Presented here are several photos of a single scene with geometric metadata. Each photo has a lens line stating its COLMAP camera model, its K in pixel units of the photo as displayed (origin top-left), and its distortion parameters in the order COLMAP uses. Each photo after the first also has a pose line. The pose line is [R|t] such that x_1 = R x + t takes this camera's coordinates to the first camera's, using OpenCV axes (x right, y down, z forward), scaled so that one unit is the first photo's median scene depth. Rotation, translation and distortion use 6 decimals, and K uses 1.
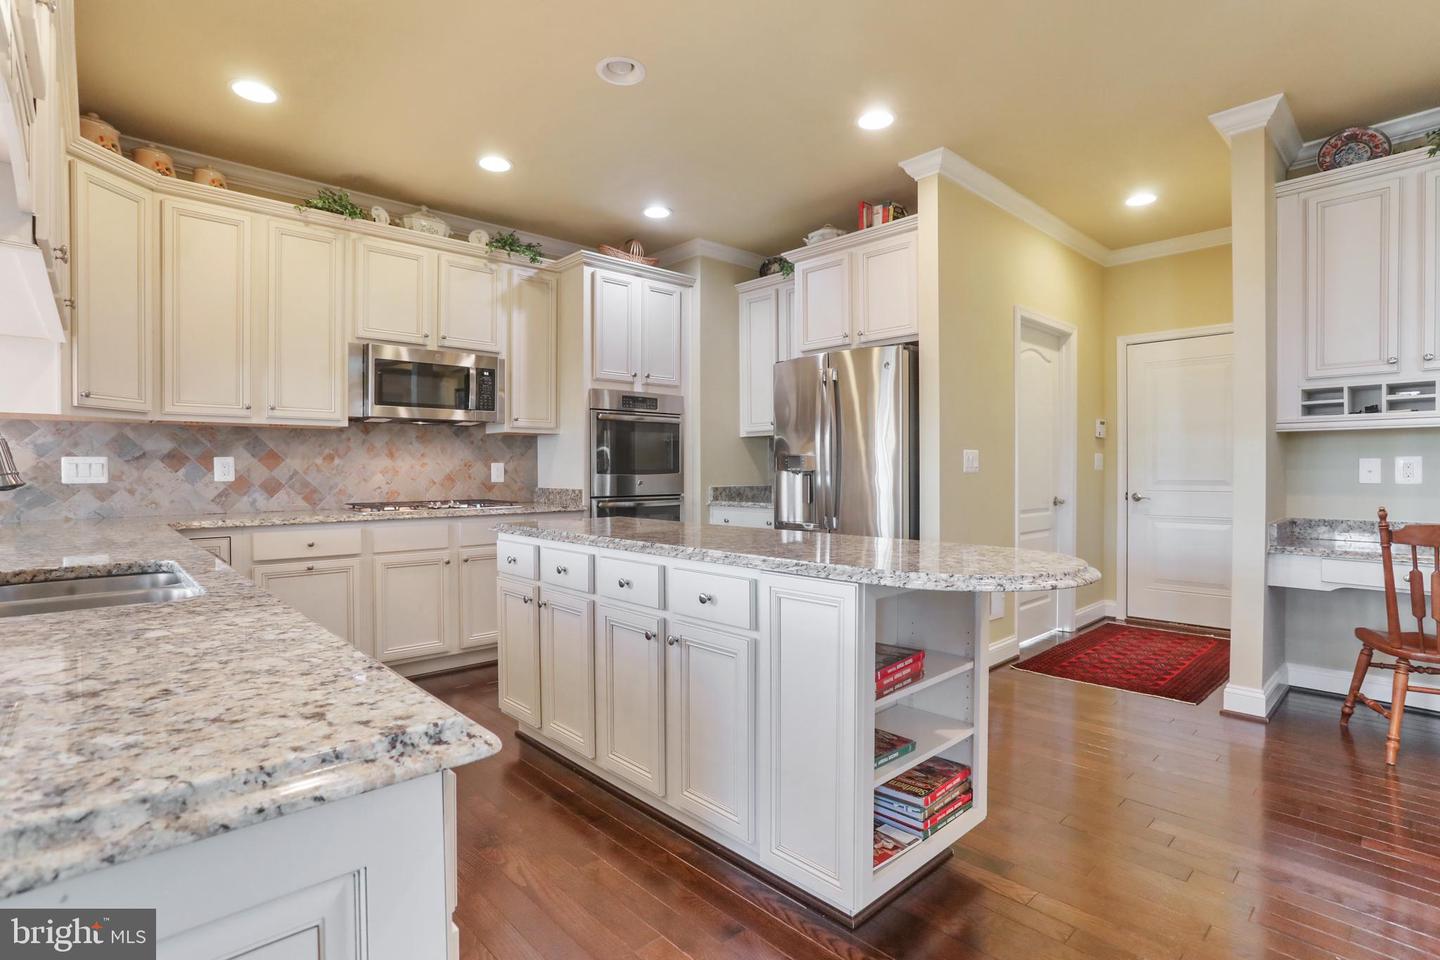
lens RADIAL K [[716.0, 0, 722.3], [0, 716.0, 480.4], [0, 0, 1]] dist [-0.022942, 0.009471]
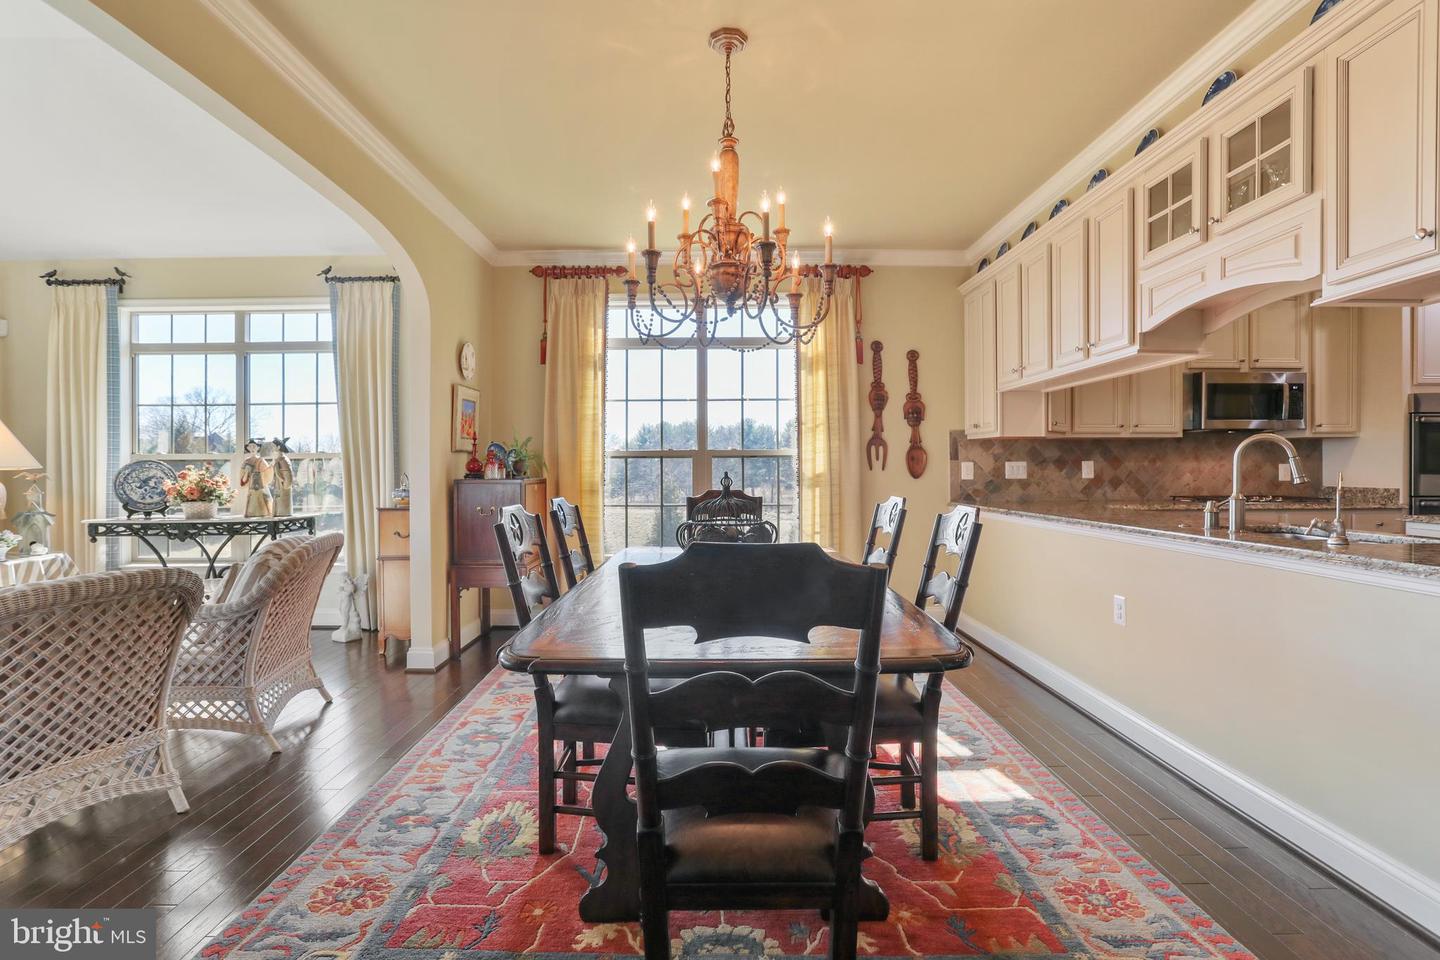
lens RADIAL K [[716.0, 0, 719.4], [0, 716.0, 476.6], [0, 0, 1]] dist [-0.022942, 0.009471]
pose [[0.746668, 0.007017, -0.665160, -0.286114], [-0.010017, 0.999950, -0.000695, 0.006197], [0.665122, 0.007182, 0.746701, -0.526748]]
